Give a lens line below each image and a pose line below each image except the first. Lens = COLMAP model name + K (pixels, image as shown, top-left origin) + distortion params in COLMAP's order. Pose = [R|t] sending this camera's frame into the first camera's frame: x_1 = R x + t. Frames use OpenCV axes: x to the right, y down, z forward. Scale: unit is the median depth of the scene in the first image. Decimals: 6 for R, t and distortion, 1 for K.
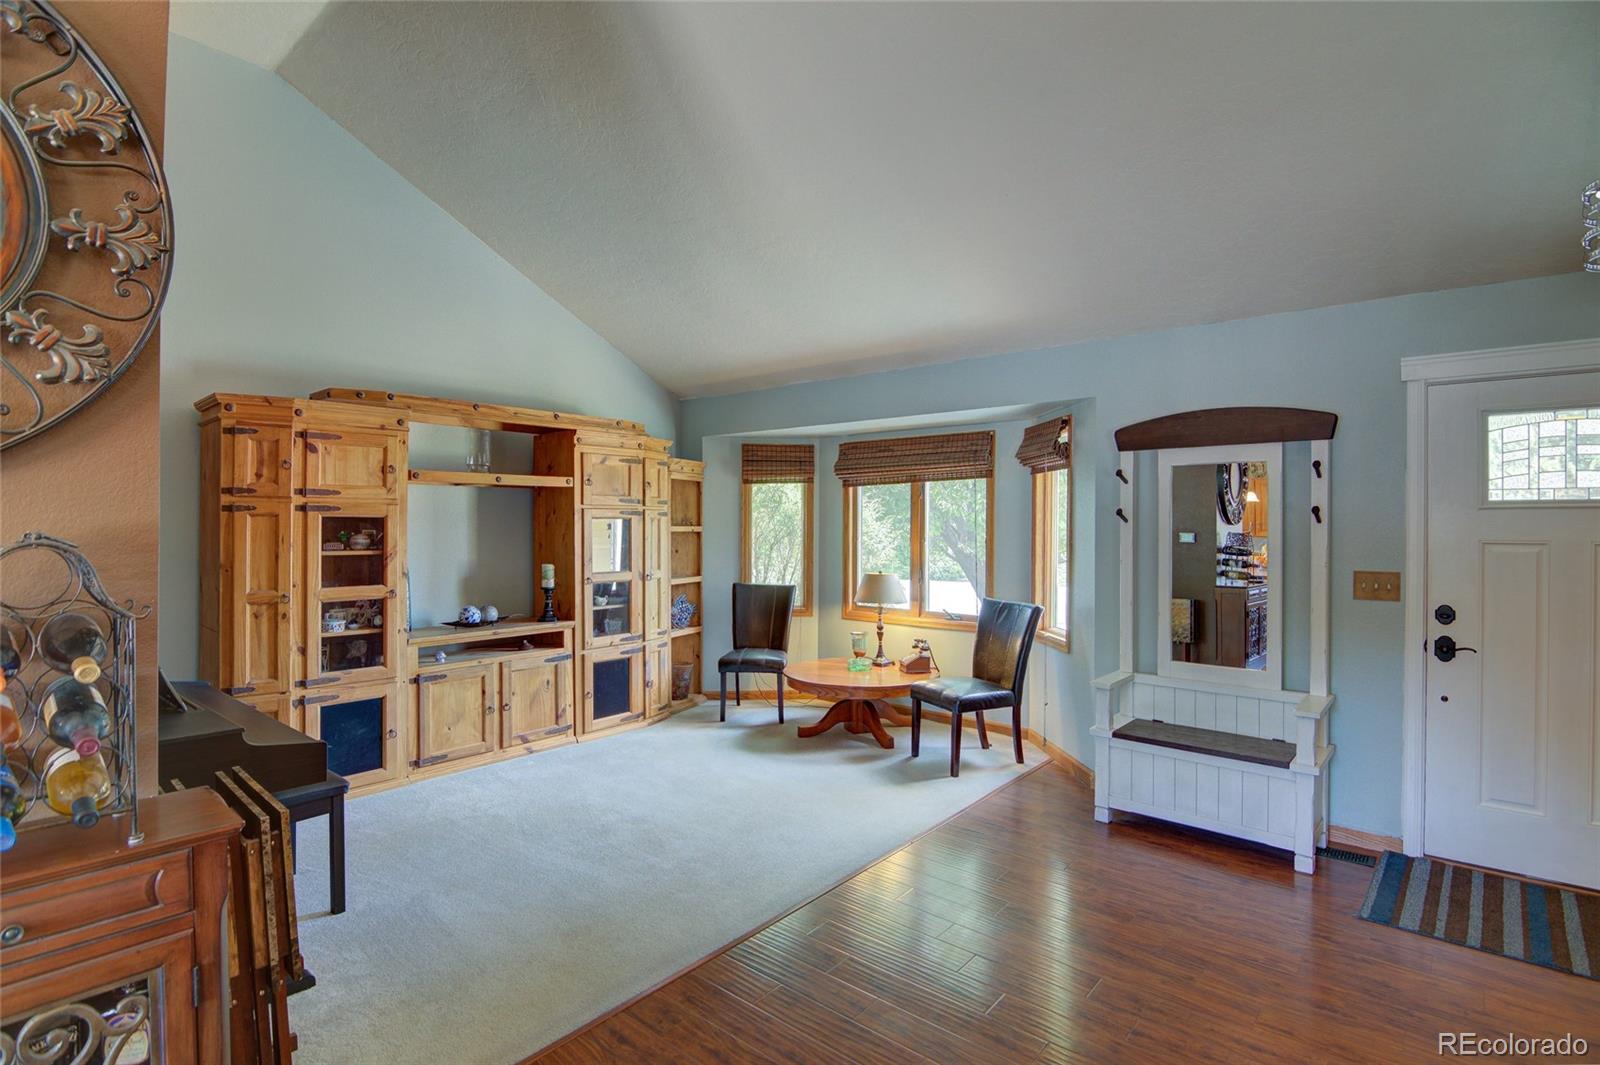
lens RADIAL K [[771.6, 0, 800.0], [0, 771.6, 532.5], [0, 0, 1]] dist [-0.003530, -0.013380]
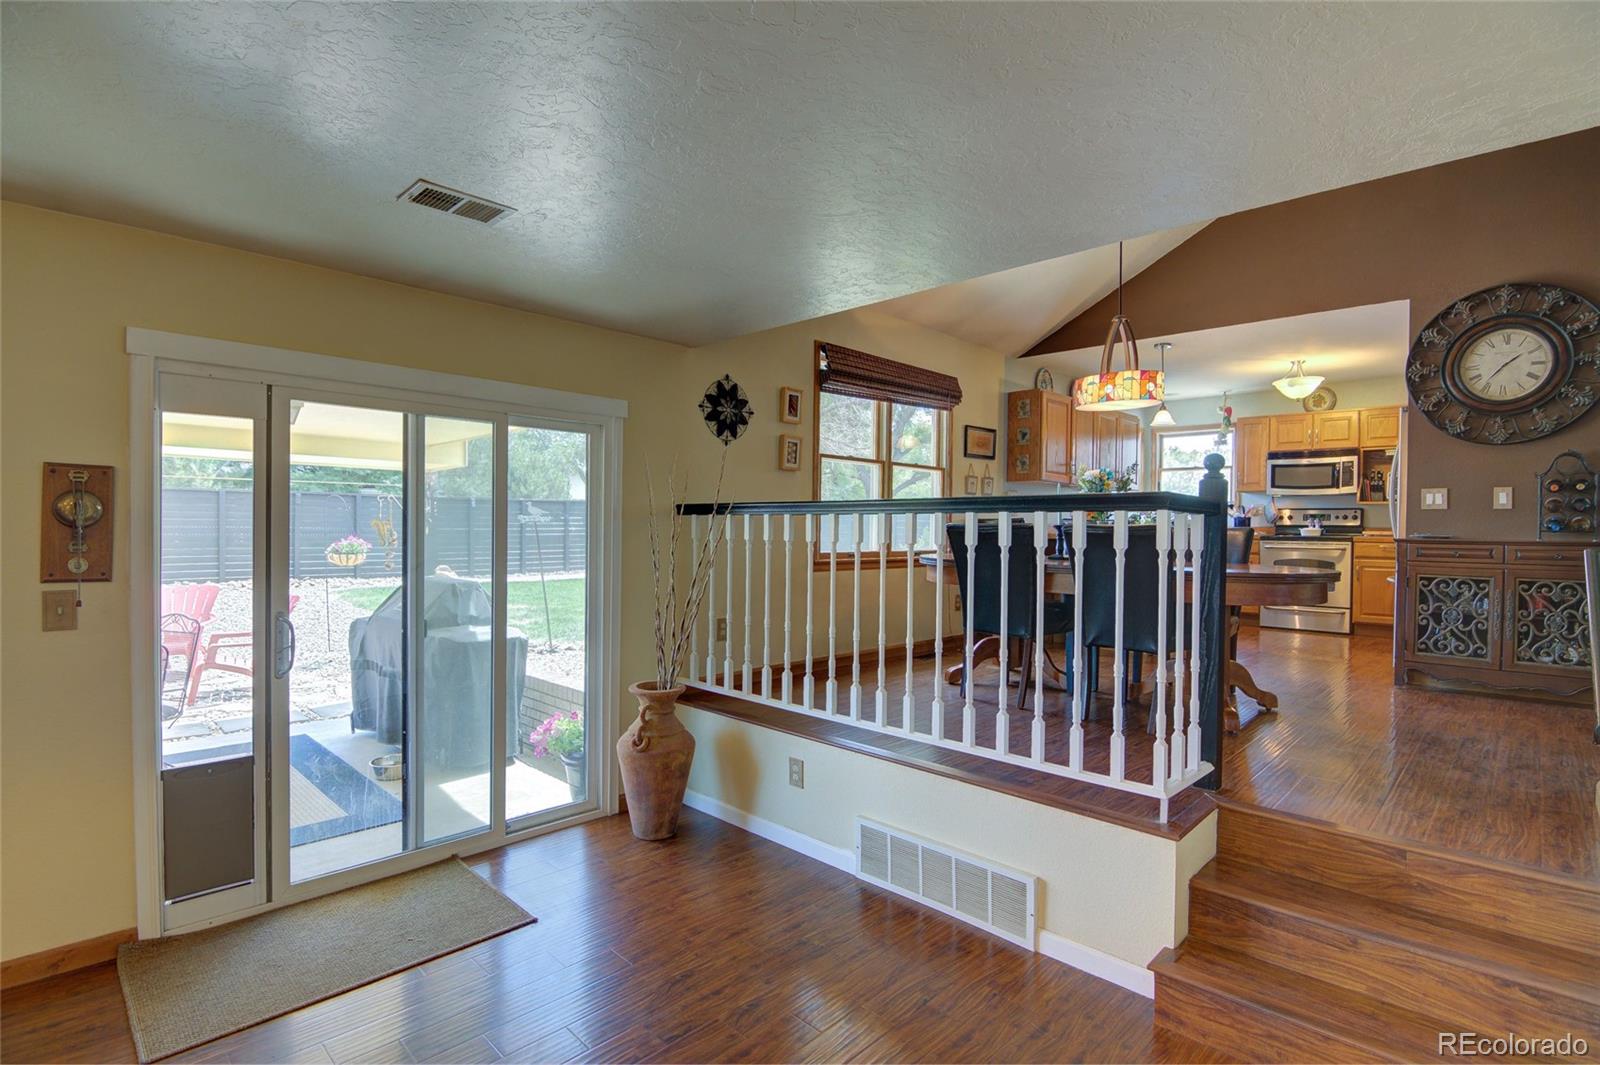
lens RADIAL K [[771.6, 0, 800.0], [0, 771.6, 532.5], [0, 0, 1]] dist [-0.003530, -0.013380]
pose [[-0.059444, 0.002404, -0.998229, 0.708903], [-0.018304, 0.999826, 0.003498, 0.113995], [0.998064, 0.018479, -0.059389, -0.613610]]
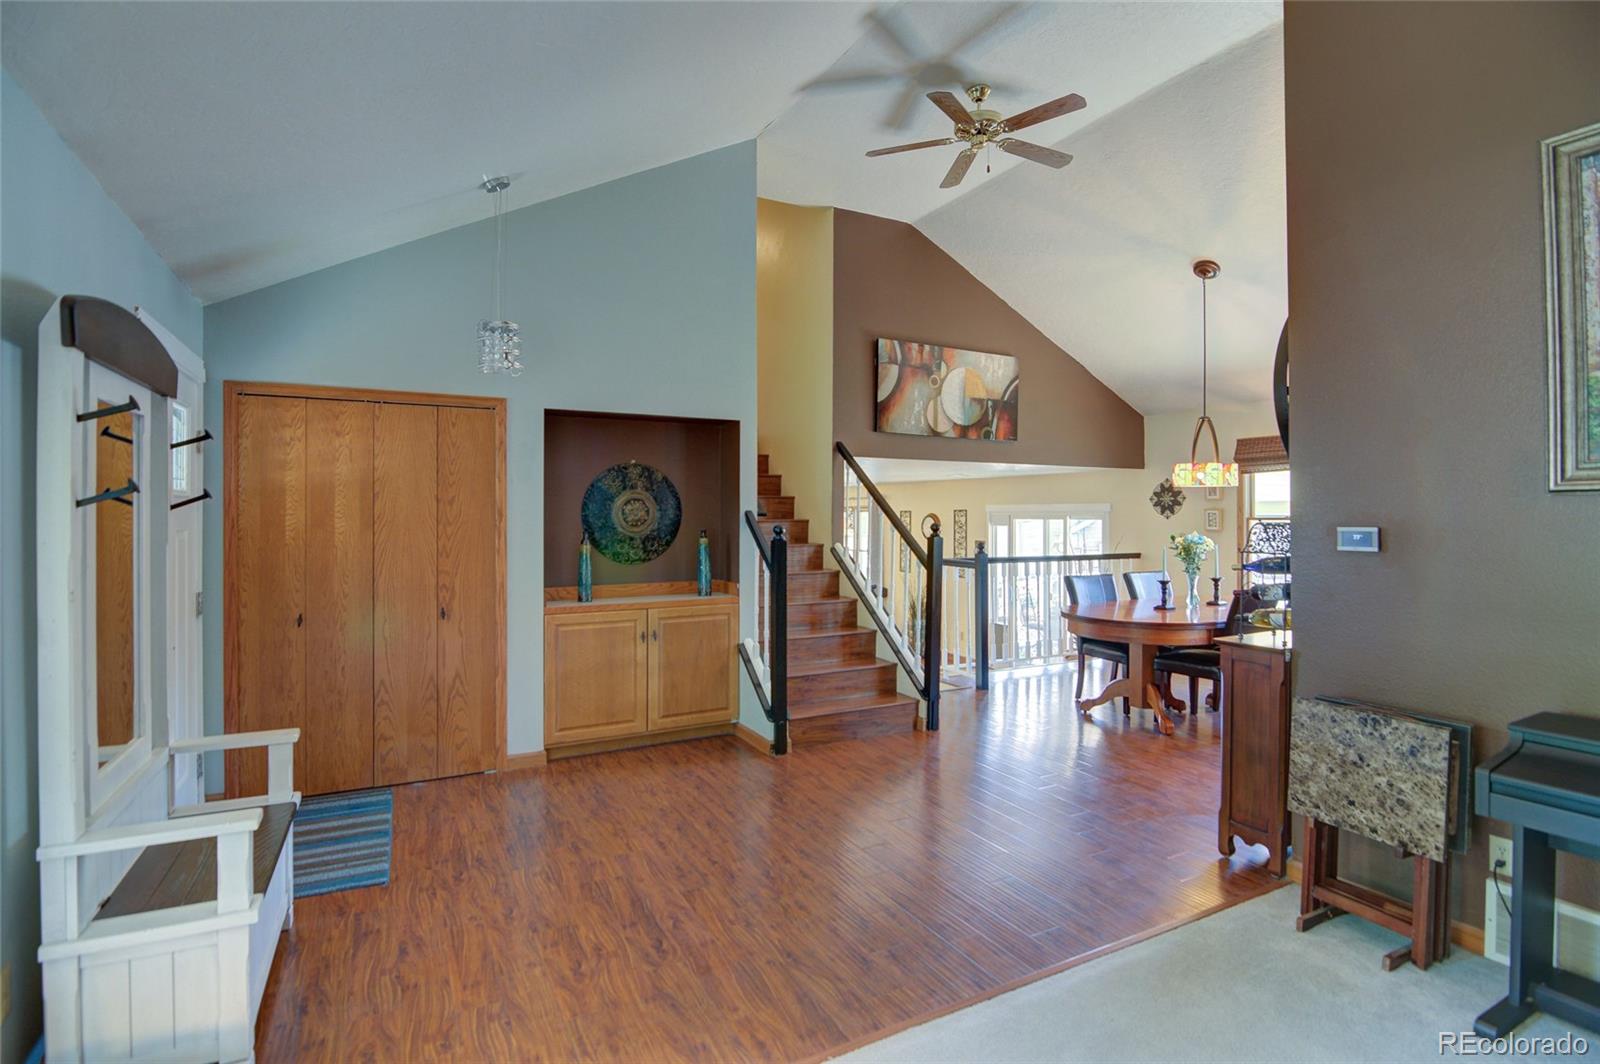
lens RADIAL K [[776.3, 0, 774.6], [0, 776.3, 510.3], [0, 0, 1]] dist [-0.019927, -0.001228]
pose [[-0.924117, -0.000638, 0.382109, -0.111697], [-0.000946, 0.999999, -0.000619, -0.008840], [-0.382109, -0.000933, -0.924117, 1.128486]]
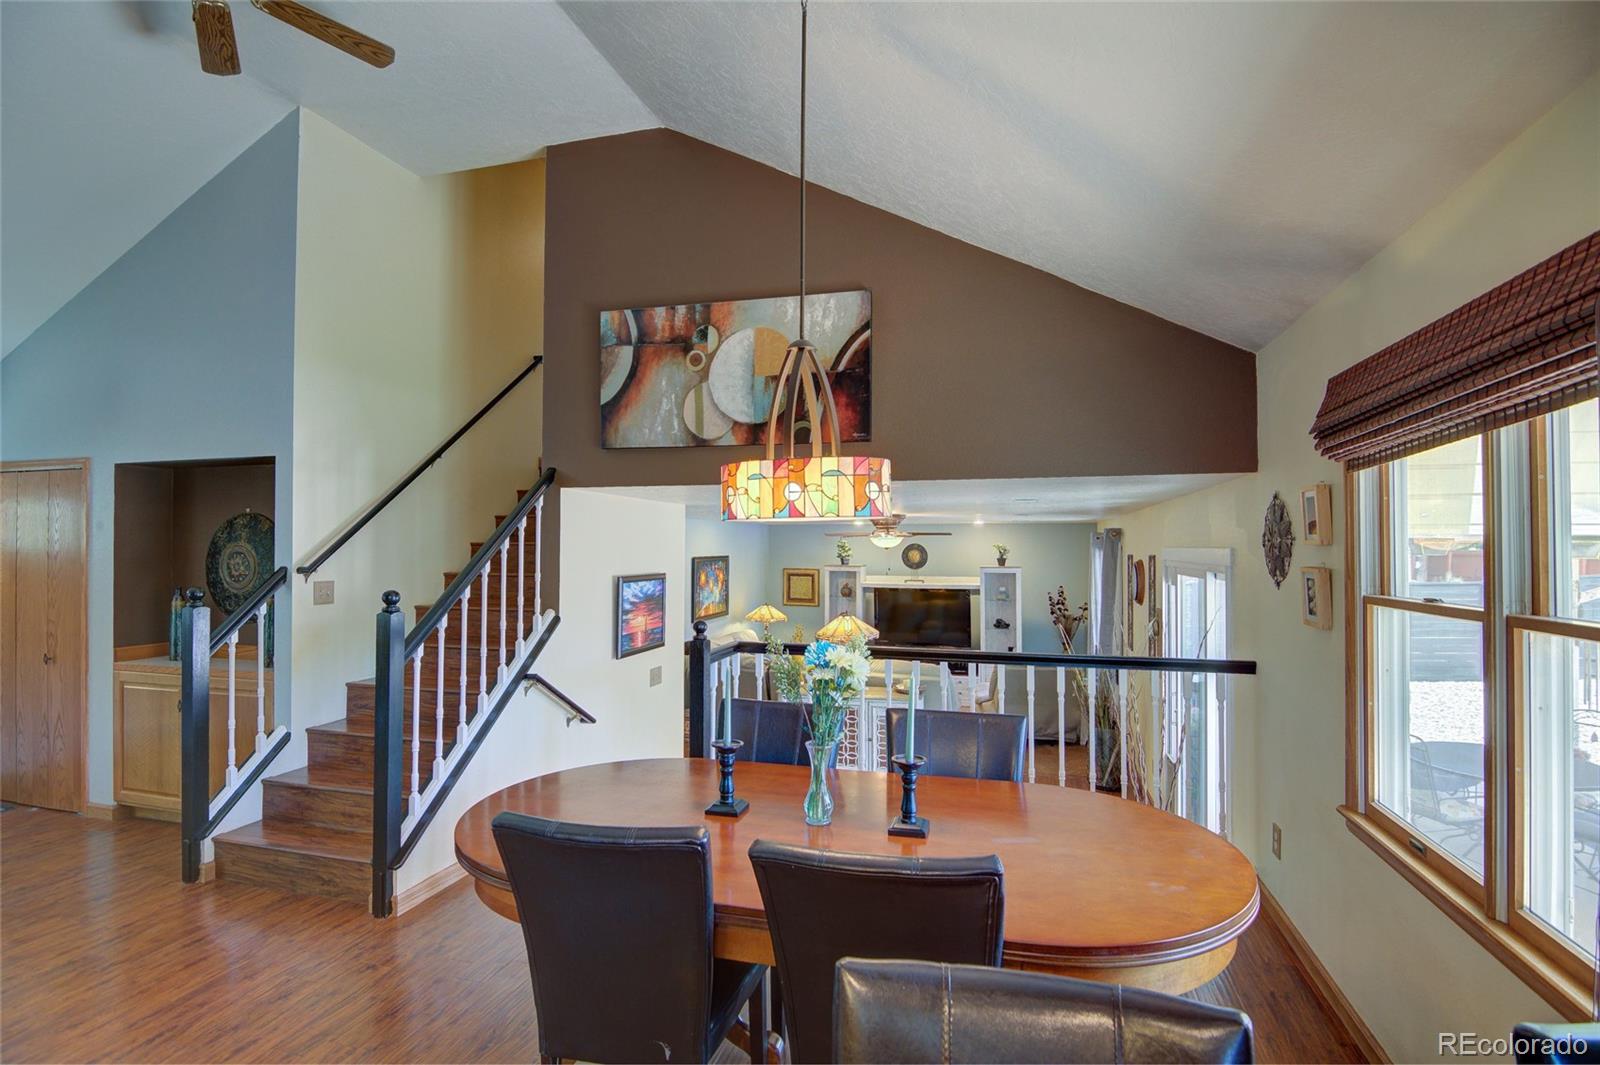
lens RADIAL K [[767.7, 0, 797.8], [0, 767.7, 536.2], [0, 0, 1]] dist [-0.002995, -0.012242]
pose [[-0.421543, 0.010137, 0.906752, -0.710415], [0.003031, 0.999948, -0.009770, -0.034379], [-0.906803, -0.001370, -0.421551, -0.066262]]
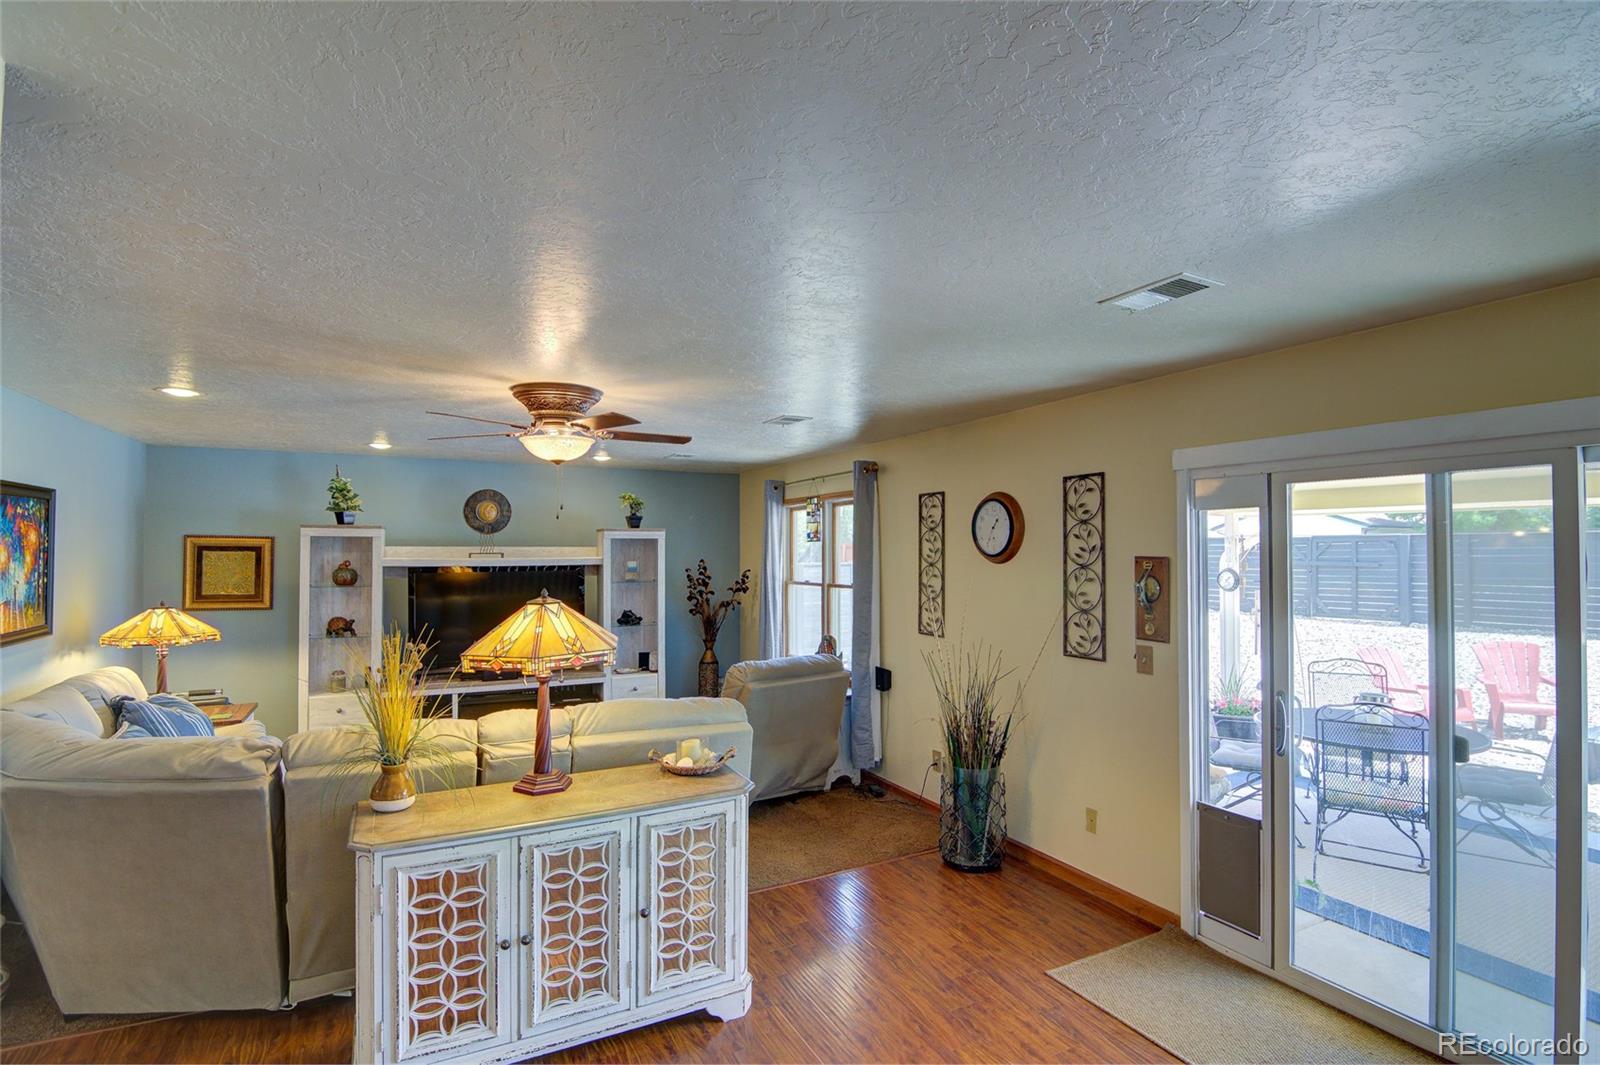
lens RADIAL K [[767.7, 0, 797.8], [0, 767.7, 536.2], [0, 0, 1]] dist [-0.002995, -0.012242]
pose [[-0.928065, 0.005417, 0.372378, 0.236252], [0.000200, 0.999901, -0.014046, 0.066921], [-0.372417, -0.012961, -0.927975, -0.318051]]
